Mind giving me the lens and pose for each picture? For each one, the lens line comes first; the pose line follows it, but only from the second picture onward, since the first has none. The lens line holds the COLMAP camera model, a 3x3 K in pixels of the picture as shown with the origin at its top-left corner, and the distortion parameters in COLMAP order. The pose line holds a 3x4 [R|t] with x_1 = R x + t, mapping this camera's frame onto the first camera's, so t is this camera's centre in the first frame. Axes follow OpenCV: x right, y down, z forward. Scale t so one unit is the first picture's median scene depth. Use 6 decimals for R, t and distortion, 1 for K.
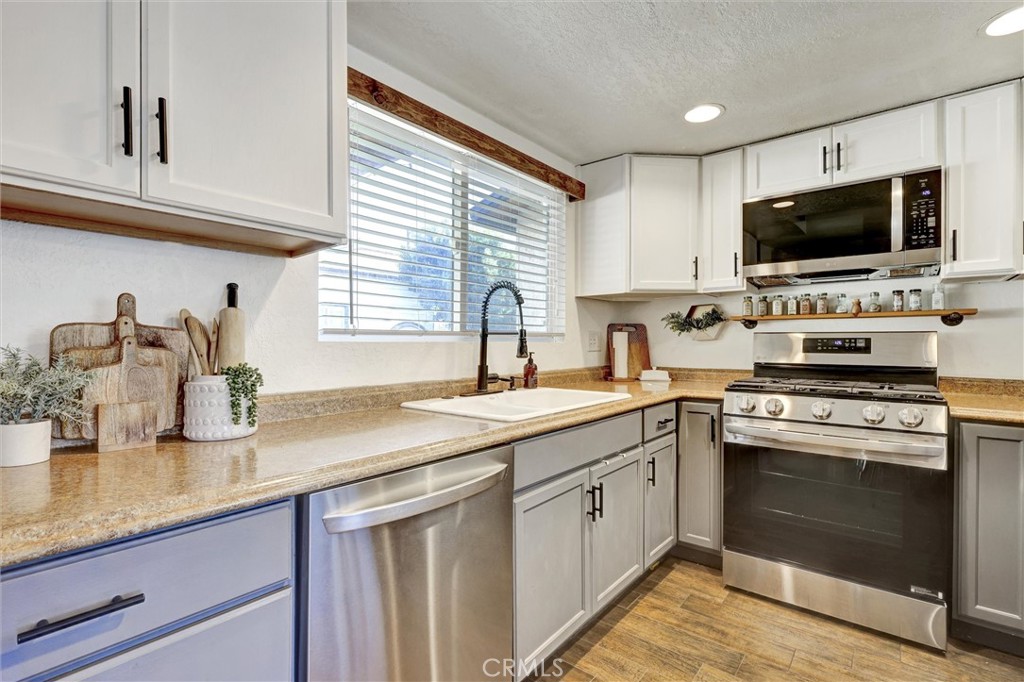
lens RADIAL K [[478.2, 0, 530.5], [0, 478.2, 344.1], [0, 0, 1]] dist [0.002123, 0.001466]
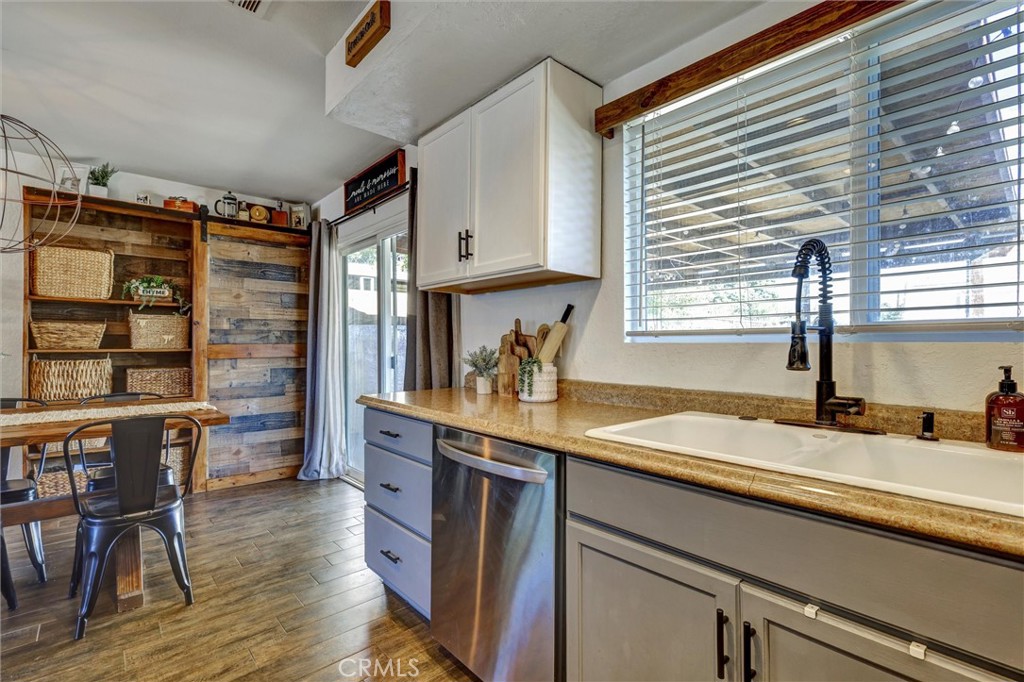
lens RADIAL K [[478.2, 0, 495.0], [0, 478.2, 342.8], [0, 0, 1]] dist [0.002123, 0.001466]
pose [[-0.210399, -0.005606, -0.977600, 0.694362], [-0.007291, 0.999965, -0.004165, 0.001833], [0.977588, 0.006251, -0.210432, 0.850975]]
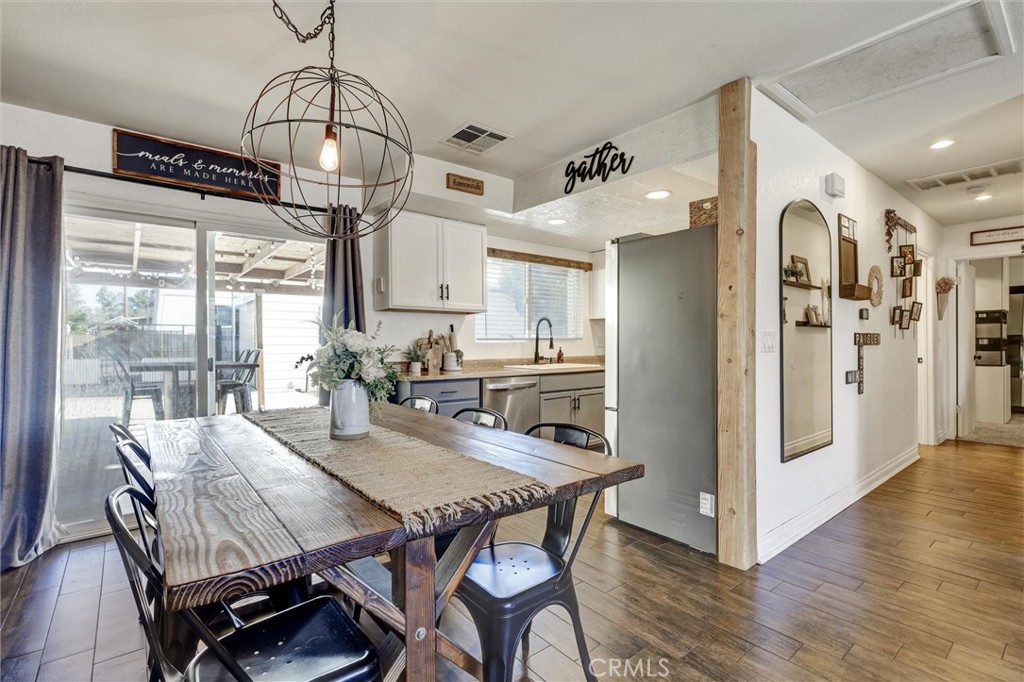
lens RADIAL K [[478.2, 0, 520.1], [0, 478.2, 339.4], [0, 0, 1]] dist [0.002123, 0.001466]
pose [[0.973764, -0.004723, -0.227512, 0.421757], [0.002256, 0.999936, -0.011104, 0.006946], [0.227549, 0.010299, 0.973712, -1.556353]]
